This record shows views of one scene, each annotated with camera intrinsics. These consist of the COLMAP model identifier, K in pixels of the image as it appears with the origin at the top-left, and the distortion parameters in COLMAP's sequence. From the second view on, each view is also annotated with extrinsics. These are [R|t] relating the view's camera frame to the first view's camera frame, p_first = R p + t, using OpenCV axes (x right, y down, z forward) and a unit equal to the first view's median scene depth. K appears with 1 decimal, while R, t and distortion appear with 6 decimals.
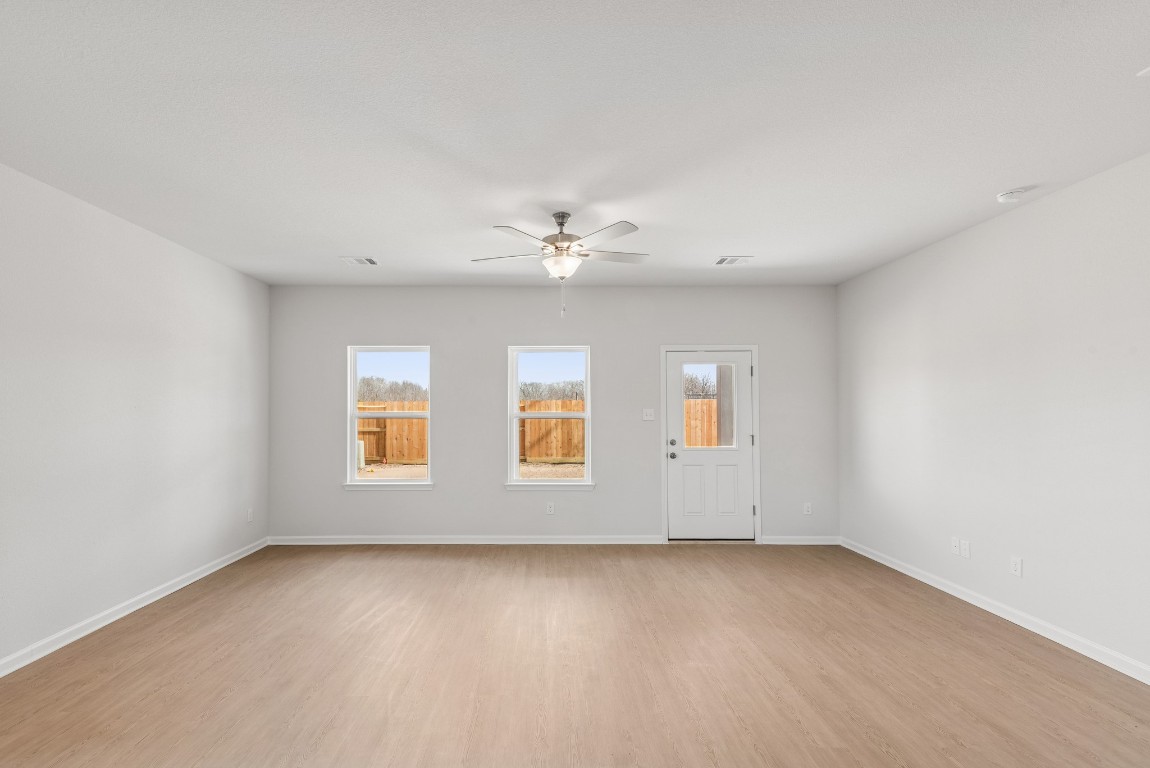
lens RADIAL K [[521.6, 0, 526.9], [0, 521.6, 400.0], [0, 0, 1]] dist [0.019323, -0.001170]
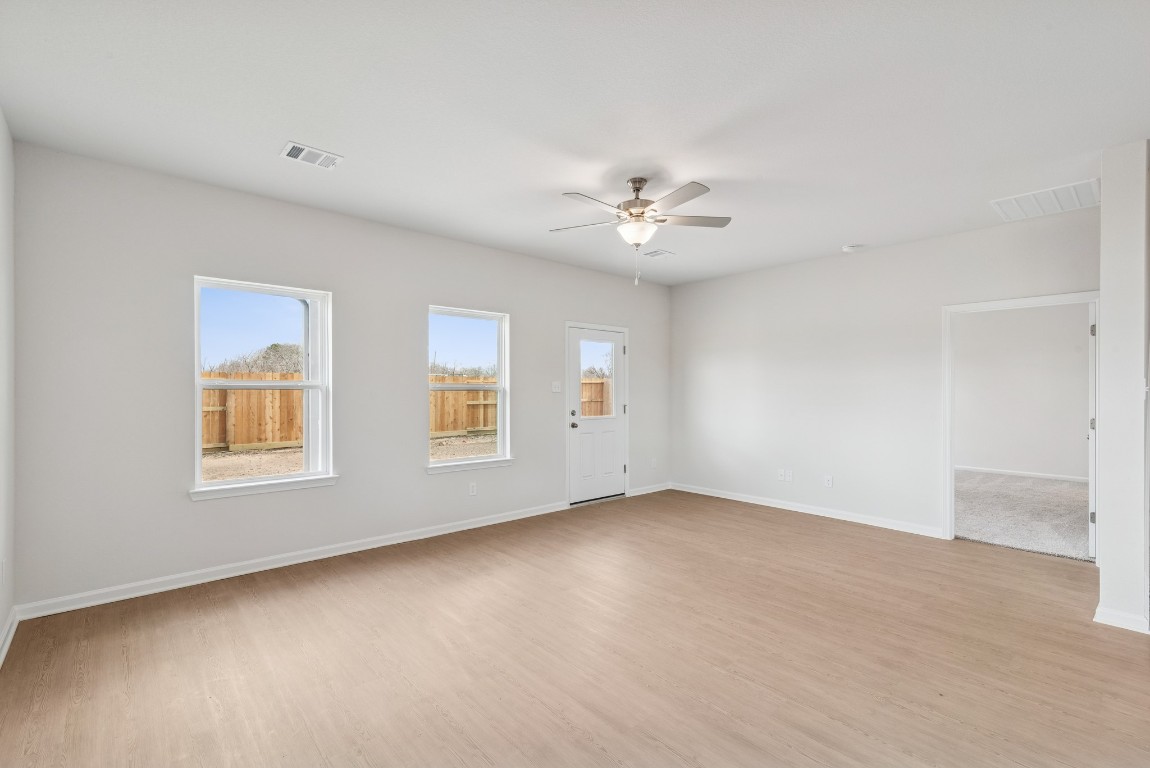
lens RADIAL K [[521.6, 0, 567.2], [0, 521.6, 388.1], [0, 0, 1]] dist [0.019323, -0.001170]
pose [[0.745319, 0.007798, 0.666662, -0.440954], [-0.019793, 0.999750, 0.010434, 0.019916], [-0.666414, -0.020972, 0.745287, 0.220347]]
